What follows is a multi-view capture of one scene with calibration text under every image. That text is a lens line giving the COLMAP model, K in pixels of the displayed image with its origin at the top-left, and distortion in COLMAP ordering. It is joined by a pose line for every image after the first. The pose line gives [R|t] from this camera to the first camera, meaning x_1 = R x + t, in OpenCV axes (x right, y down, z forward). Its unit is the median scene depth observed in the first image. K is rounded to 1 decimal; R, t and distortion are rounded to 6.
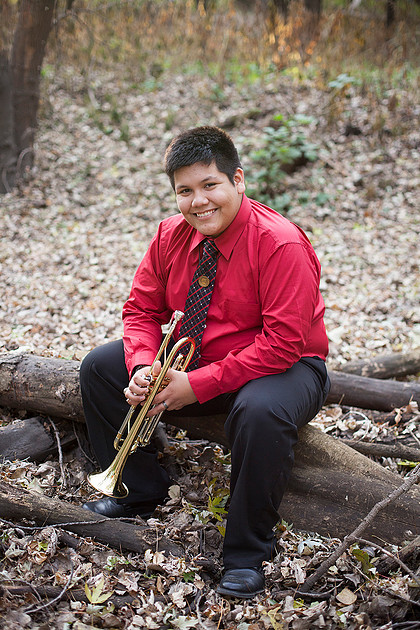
lens RADIAL K [[931.3, 0, 210.0], [0, 931.3, 315.0], [0, 0, 1]] dist [-0.147245, 0.111755]
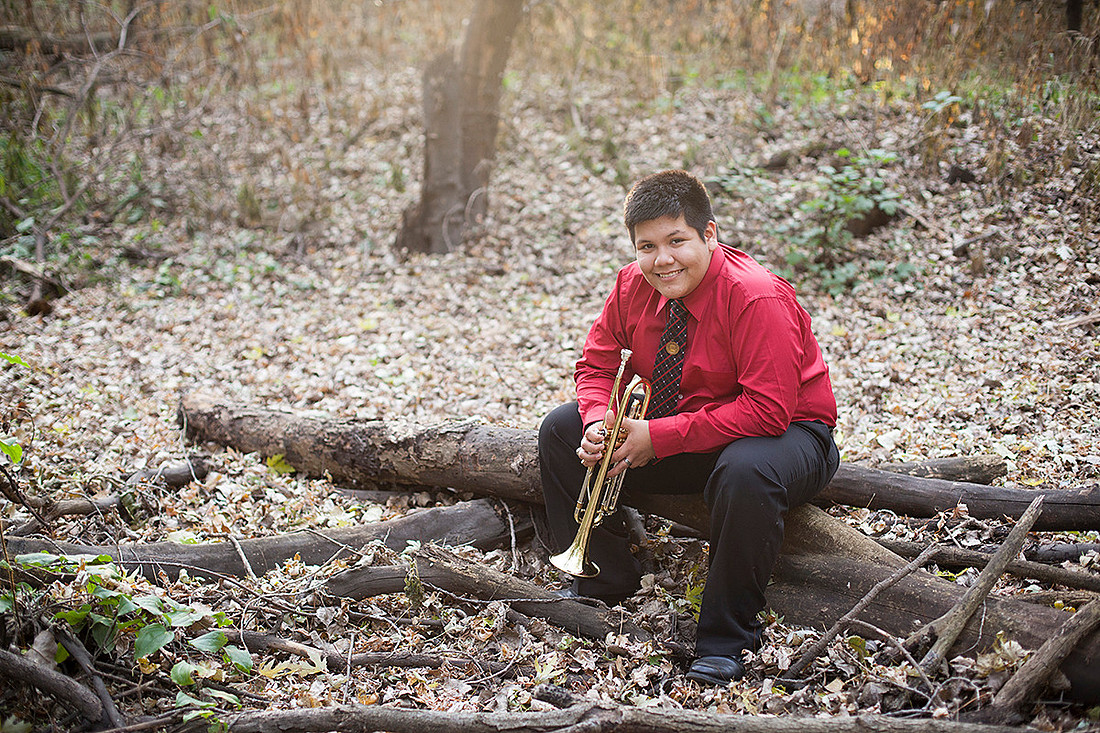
lens RADIAL K [[1626.1, 0, 550.0], [0, 1626.1, 366.5], [0, 0, 1]] dist [-0.147245, 0.111755]
pose [[0.989709, 0.032606, -0.139329, 0.032307], [-0.044350, 0.995643, -0.082028, 0.055497], [0.136048, 0.087363, 0.986843, -0.209186]]
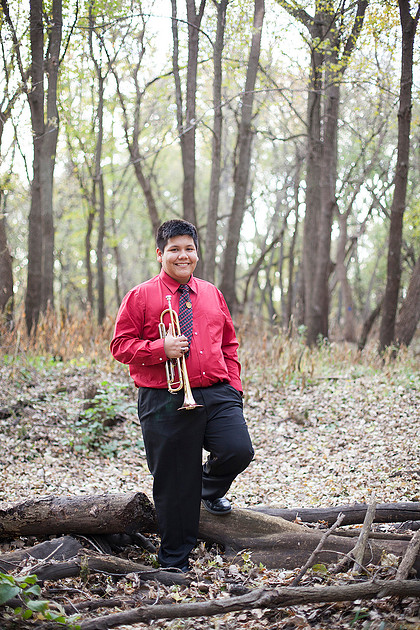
lens RADIAL K [[931.3, 0, 210.0], [0, 931.3, 315.0], [0, 0, 1]] dist [-0.147245, 0.111755]
pose [[0.939092, 0.022132, 0.342953, -0.244420], [0.097220, 0.940053, -0.326878, 0.141555], [-0.329629, 0.340311, 0.880644, -0.234827]]
